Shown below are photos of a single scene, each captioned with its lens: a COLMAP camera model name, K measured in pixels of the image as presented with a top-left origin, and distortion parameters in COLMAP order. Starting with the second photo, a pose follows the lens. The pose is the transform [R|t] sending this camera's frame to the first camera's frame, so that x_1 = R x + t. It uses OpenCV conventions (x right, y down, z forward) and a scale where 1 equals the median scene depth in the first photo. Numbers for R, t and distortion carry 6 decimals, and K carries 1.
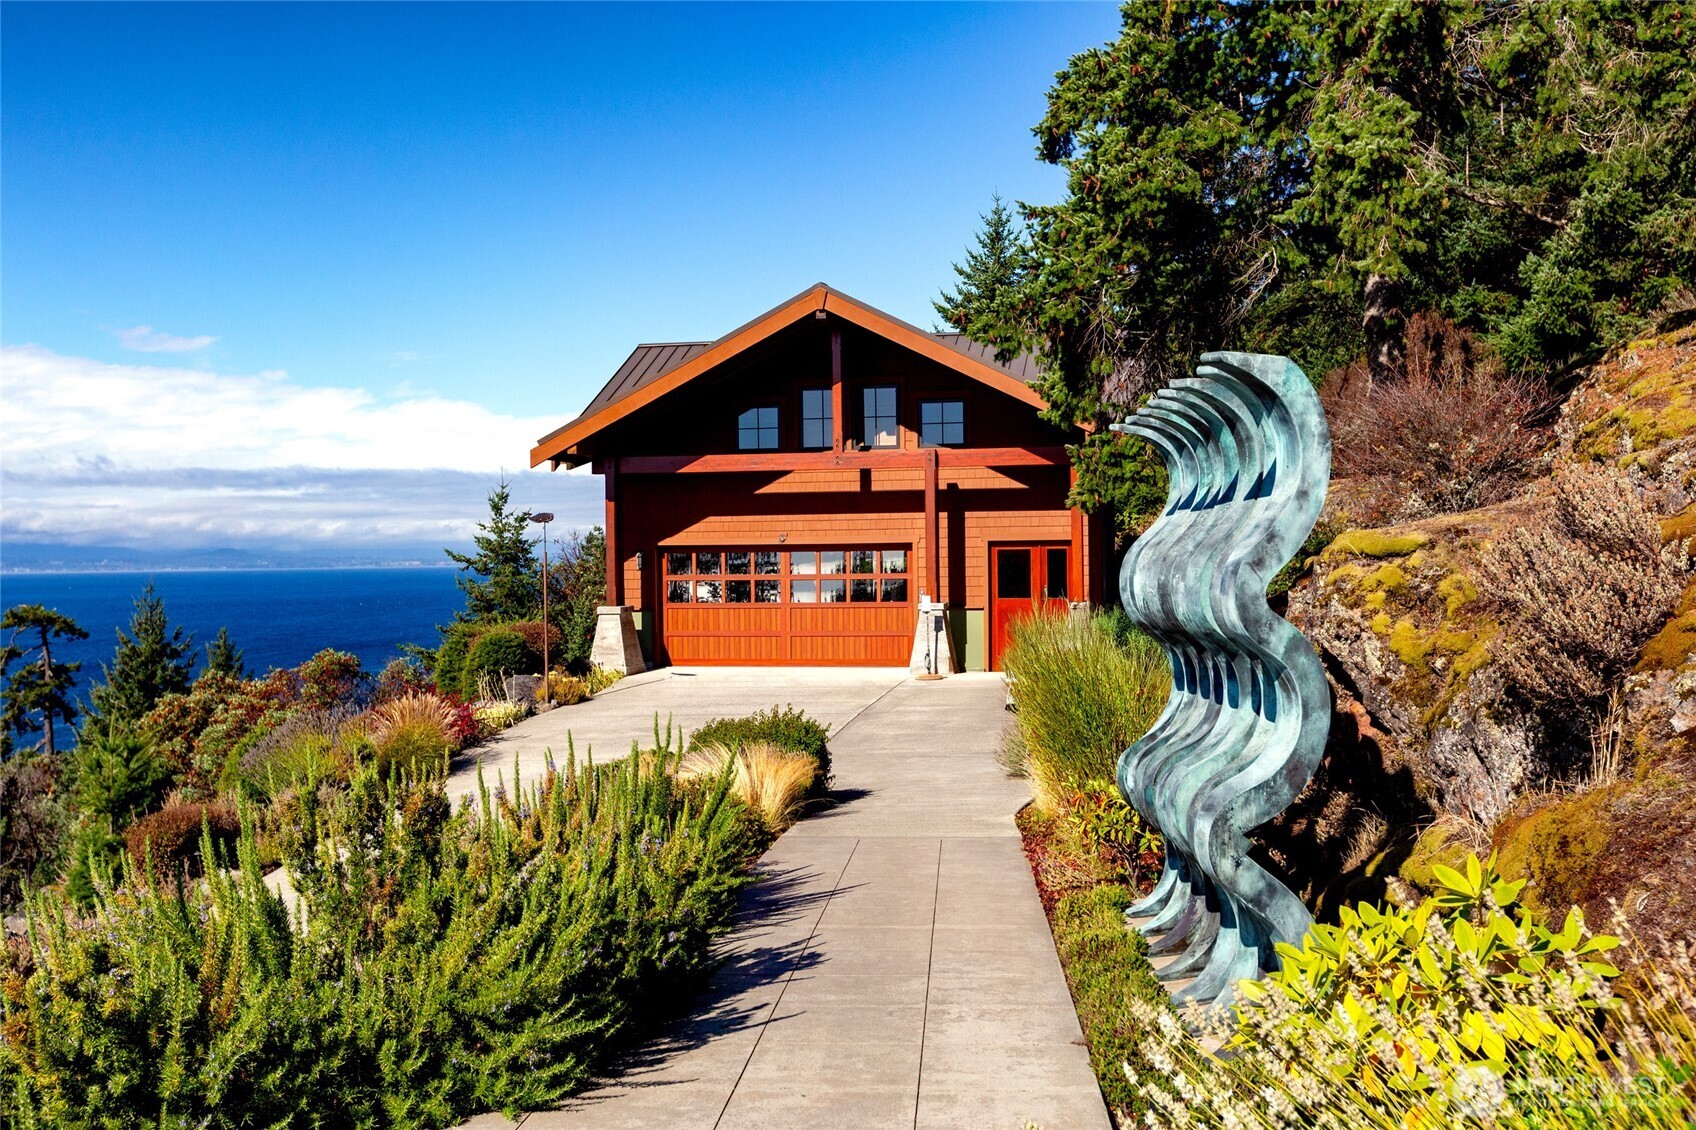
lens RADIAL K [[1687.9, 0, 848.0], [0, 1687.9, 565.0], [0, 0, 1]] dist [0.007083, 0.002496]
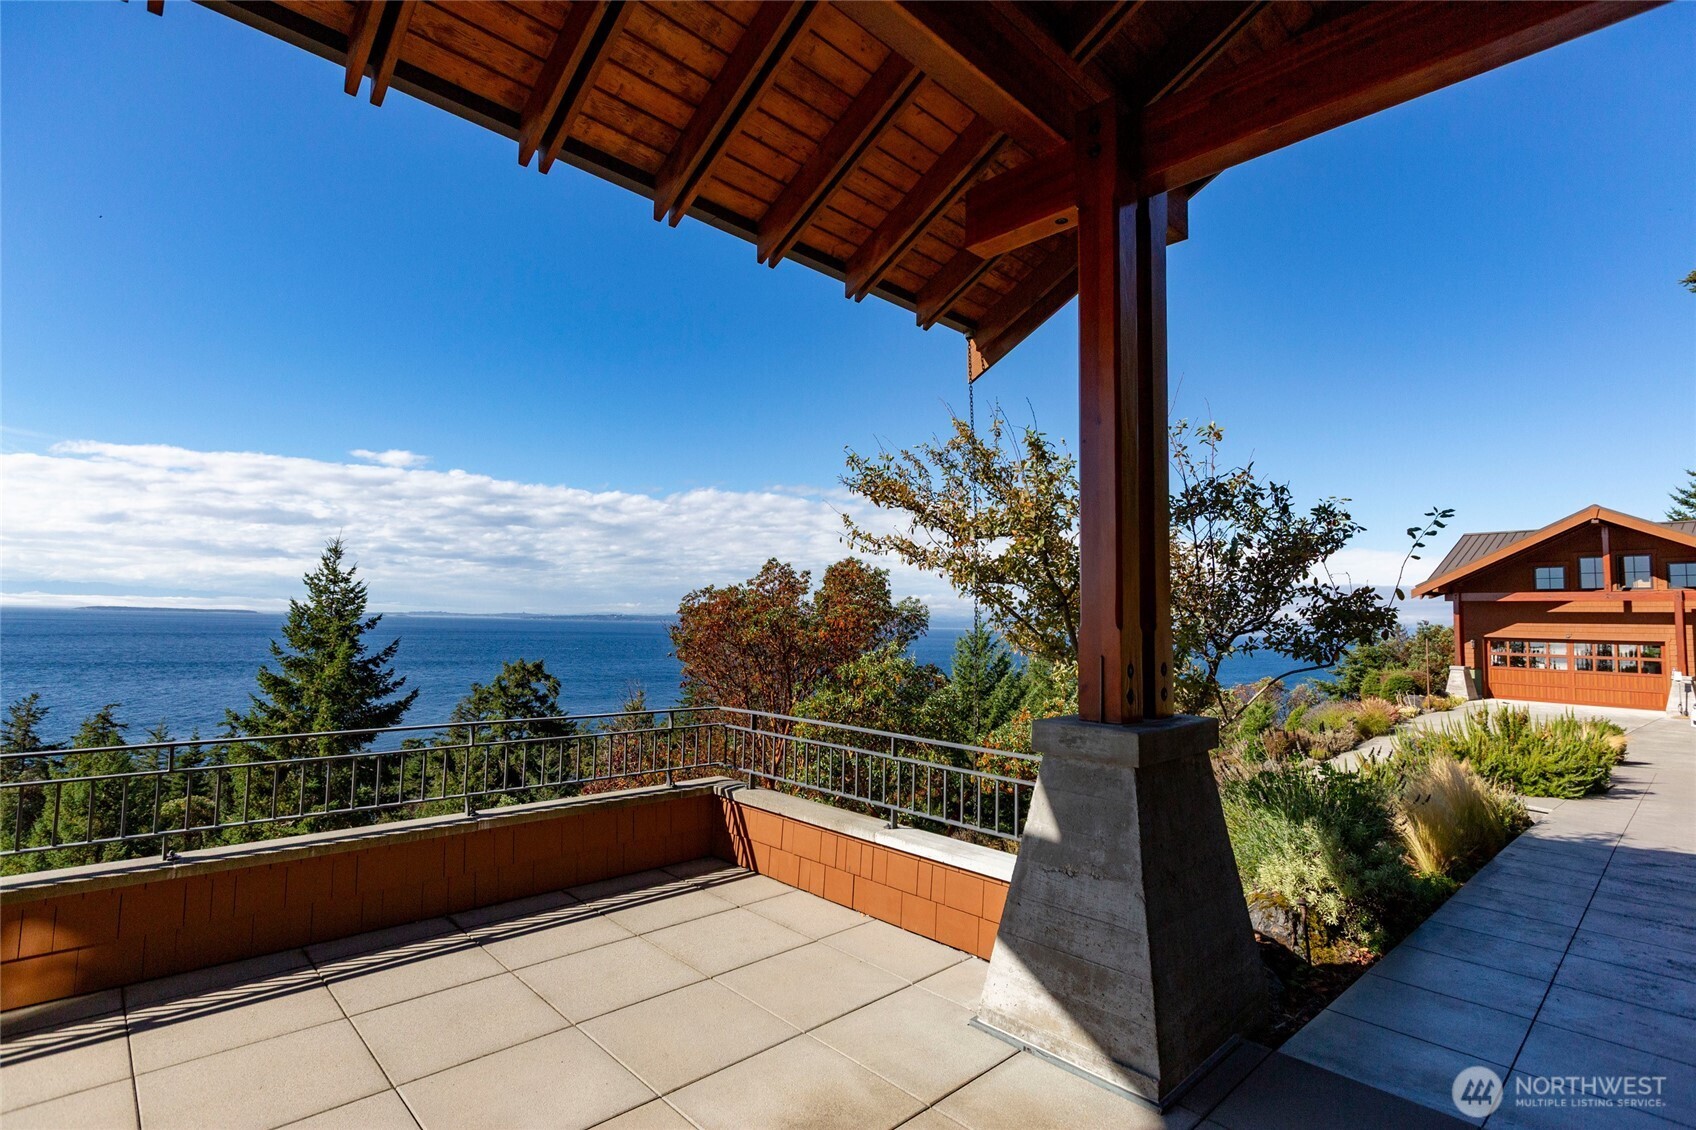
lens RADIAL K [[805.8, 0, 848.0], [0, 805.8, 565.0], [0, 0, 1]] dist [-0.002077, -0.000398]
pose [[0.736669, -0.018574, -0.675998, -0.022768], [-0.038066, 0.996899, -0.068874, -0.002341], [0.675181, 0.076470, 0.733678, -0.224190]]
